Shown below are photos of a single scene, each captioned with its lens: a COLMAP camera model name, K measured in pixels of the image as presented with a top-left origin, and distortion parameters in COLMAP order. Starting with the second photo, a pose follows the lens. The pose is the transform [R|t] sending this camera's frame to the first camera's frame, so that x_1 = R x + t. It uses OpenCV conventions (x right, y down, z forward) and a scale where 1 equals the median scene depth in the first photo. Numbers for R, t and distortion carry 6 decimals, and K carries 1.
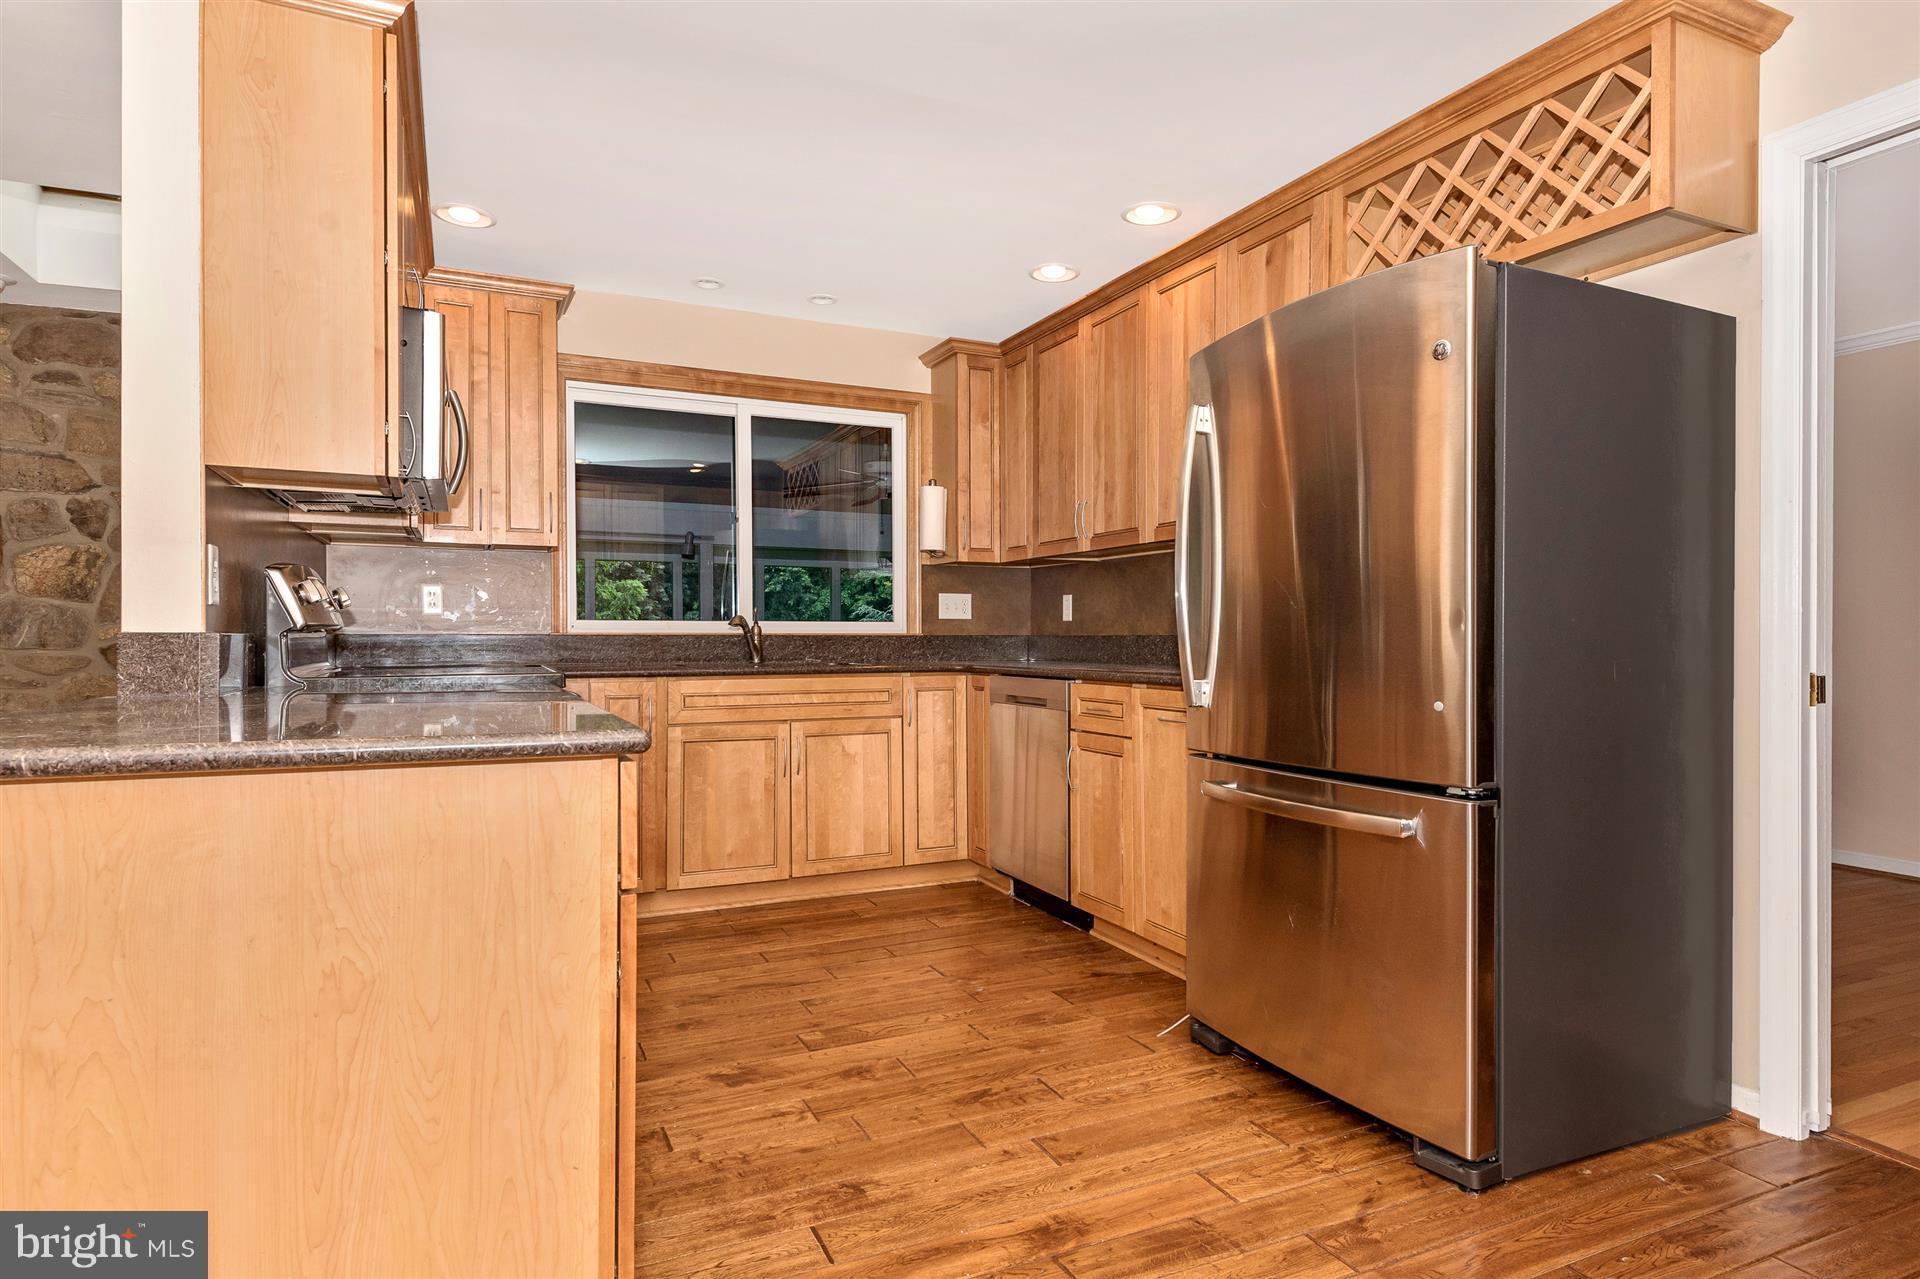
lens RADIAL K [[1057.4, 0, 956.6], [0, 1057.4, 637.9], [0, 0, 1]] dist [0.059442, -0.040633]
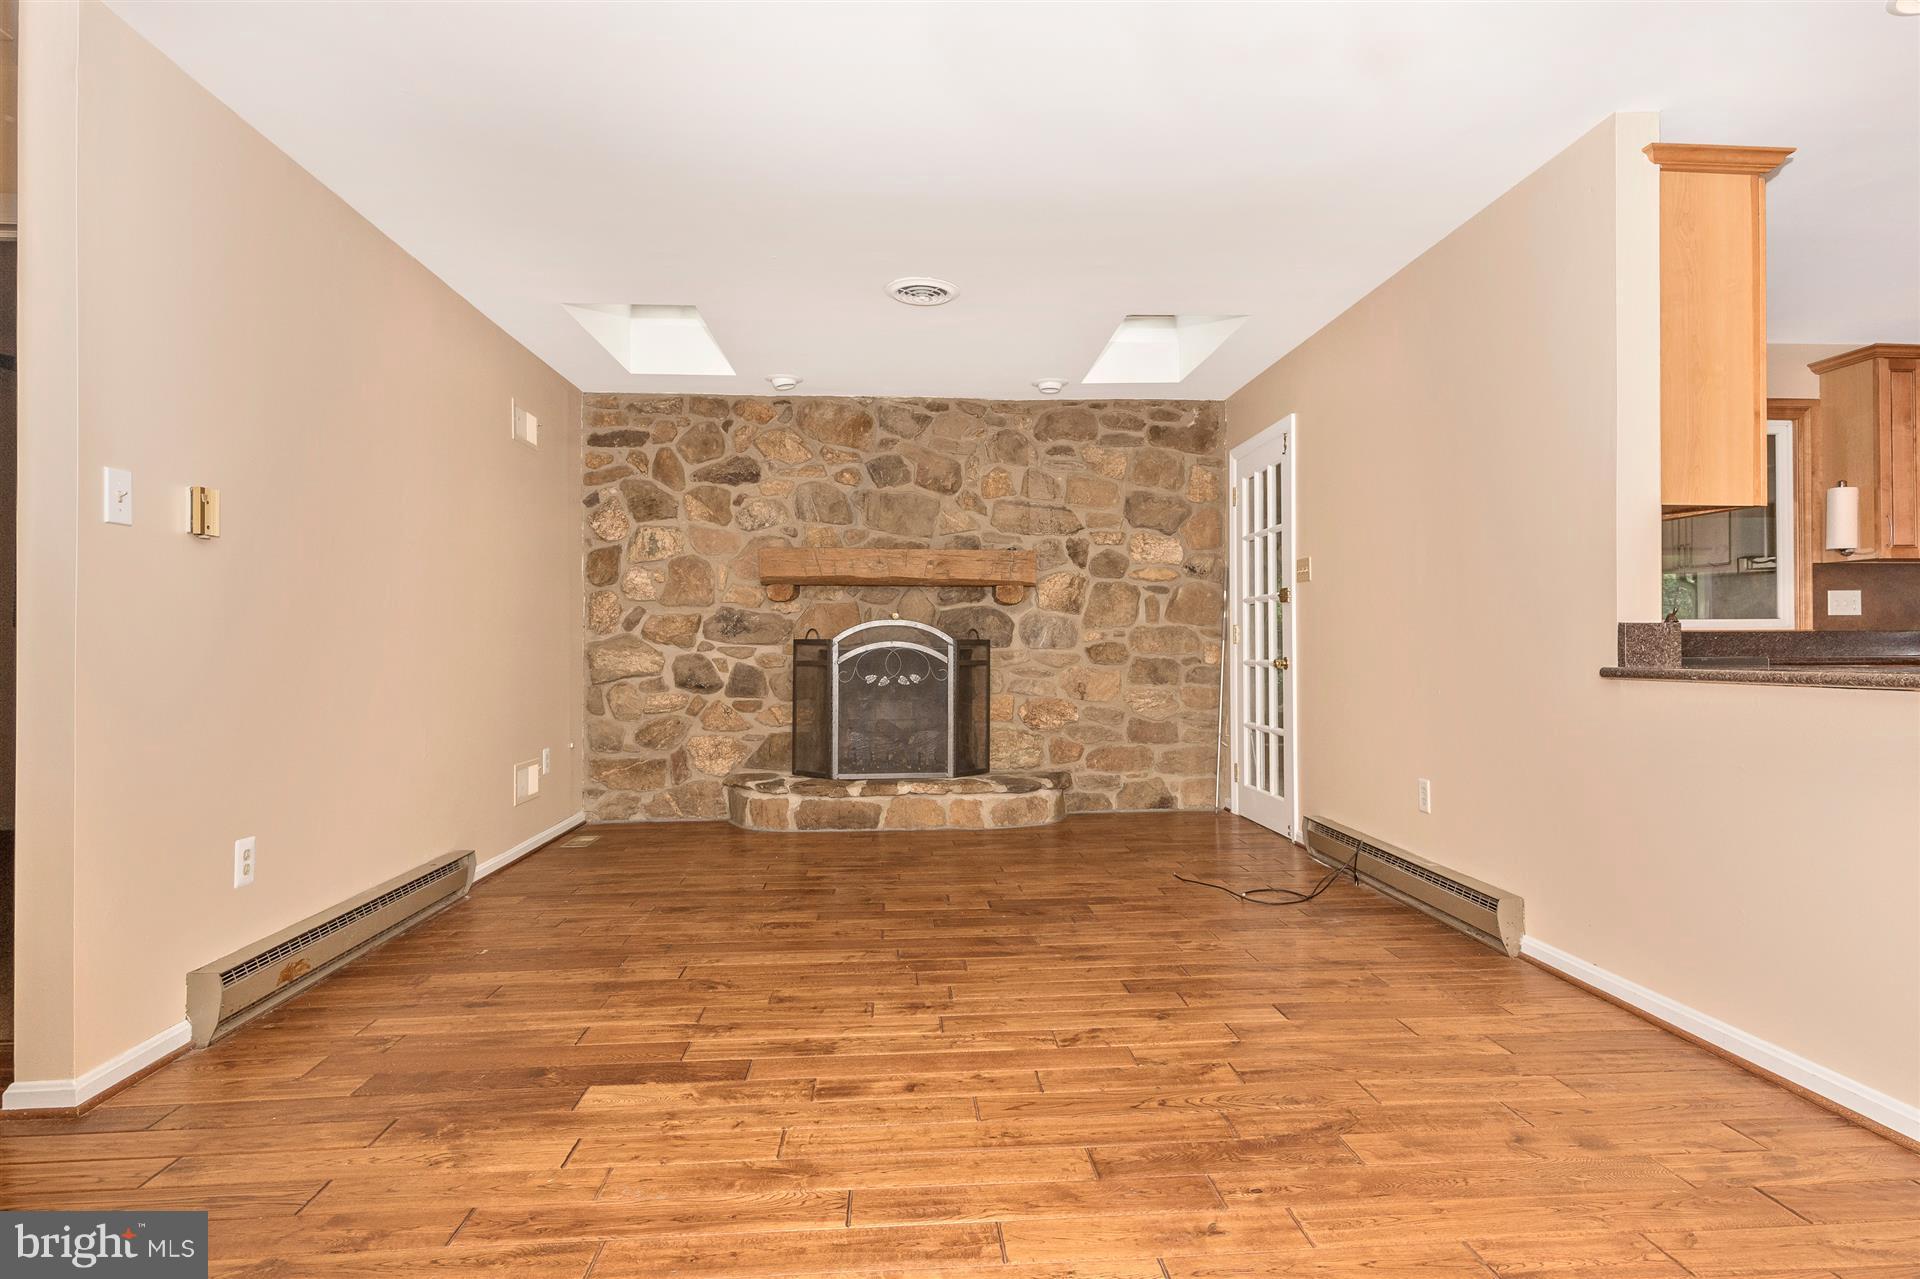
lens RADIAL K [[1035.6, 0, 985.5], [0, 1035.6, 639.9], [0, 0, 1]] dist [0.054365, -0.037740]
pose [[0.937880, -0.009184, -0.346837, -0.525891], [0.006593, 0.999941, -0.008648, 0.011767], [0.346896, 0.005824, 0.937885, -0.304463]]
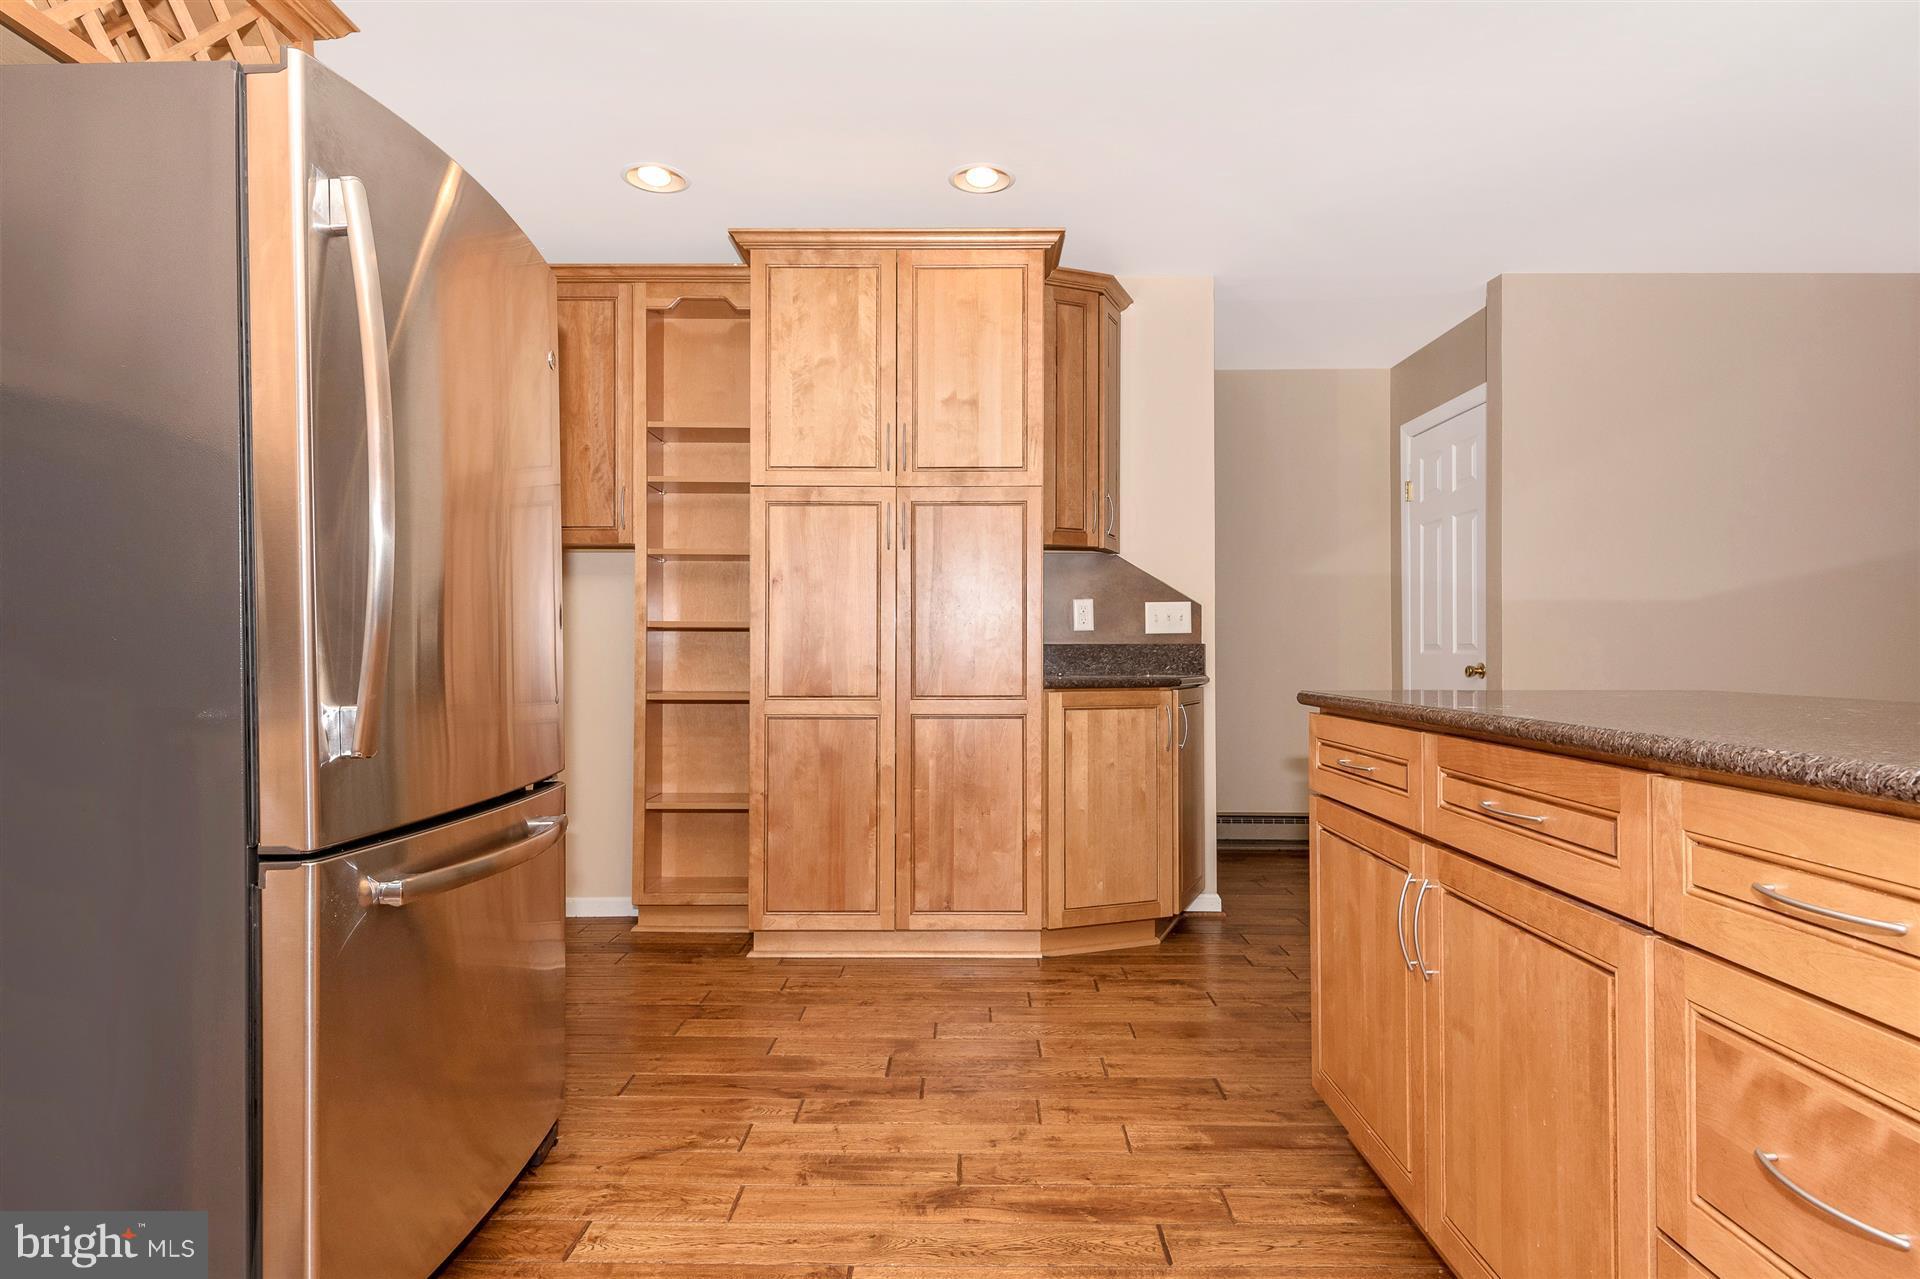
lens RADIAL K [[1057.4, 0, 956.6], [0, 1057.4, 637.9], [0, 0, 1]] dist [0.059442, -0.040633]
pose [[-0.901151, 0.001298, 0.433502, -0.167829], [-0.000223, 0.999994, -0.003457, 0.008861], [-0.433504, -0.003212, -0.901146, 0.868991]]
